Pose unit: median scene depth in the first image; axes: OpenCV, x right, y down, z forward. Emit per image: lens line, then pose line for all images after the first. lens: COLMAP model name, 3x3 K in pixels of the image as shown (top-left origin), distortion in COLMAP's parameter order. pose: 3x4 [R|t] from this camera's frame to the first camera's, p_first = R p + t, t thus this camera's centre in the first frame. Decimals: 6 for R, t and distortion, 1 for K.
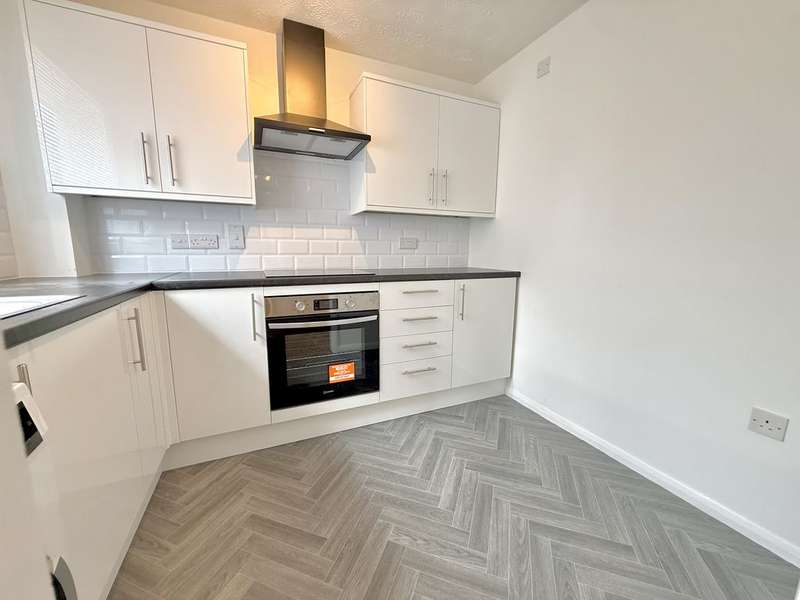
lens RADIAL K [[317.1, 0, 395.9], [0, 317.1, 300.5], [0, 0, 1]] dist [0.002381, -0.000631]
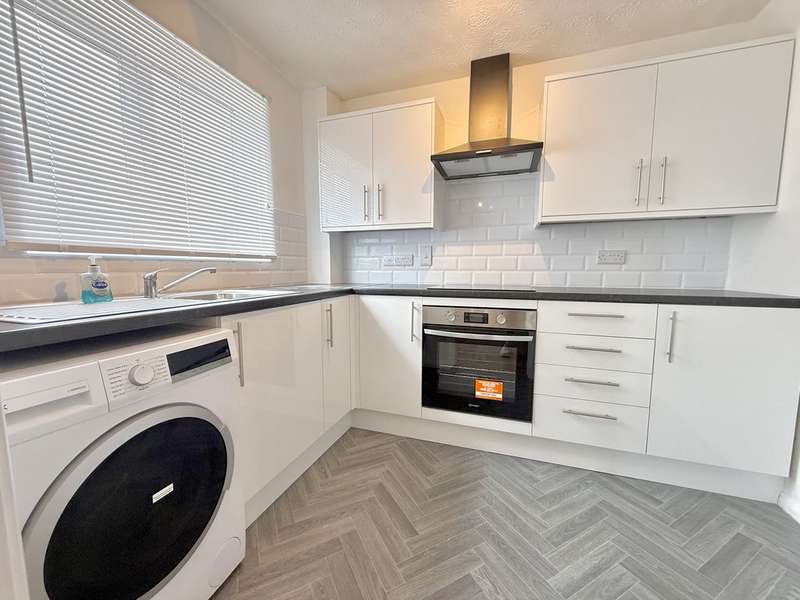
lens RADIAL K [[317.1, 0, 397.8], [0, 317.1, 299.9], [0, 0, 1]] dist [0.002381, -0.000631]
pose [[0.733331, 0.062569, -0.676987, 0.274789], [-0.104049, 0.994354, -0.020808, 0.002146], [0.671863, 0.085699, 0.735701, 0.074035]]
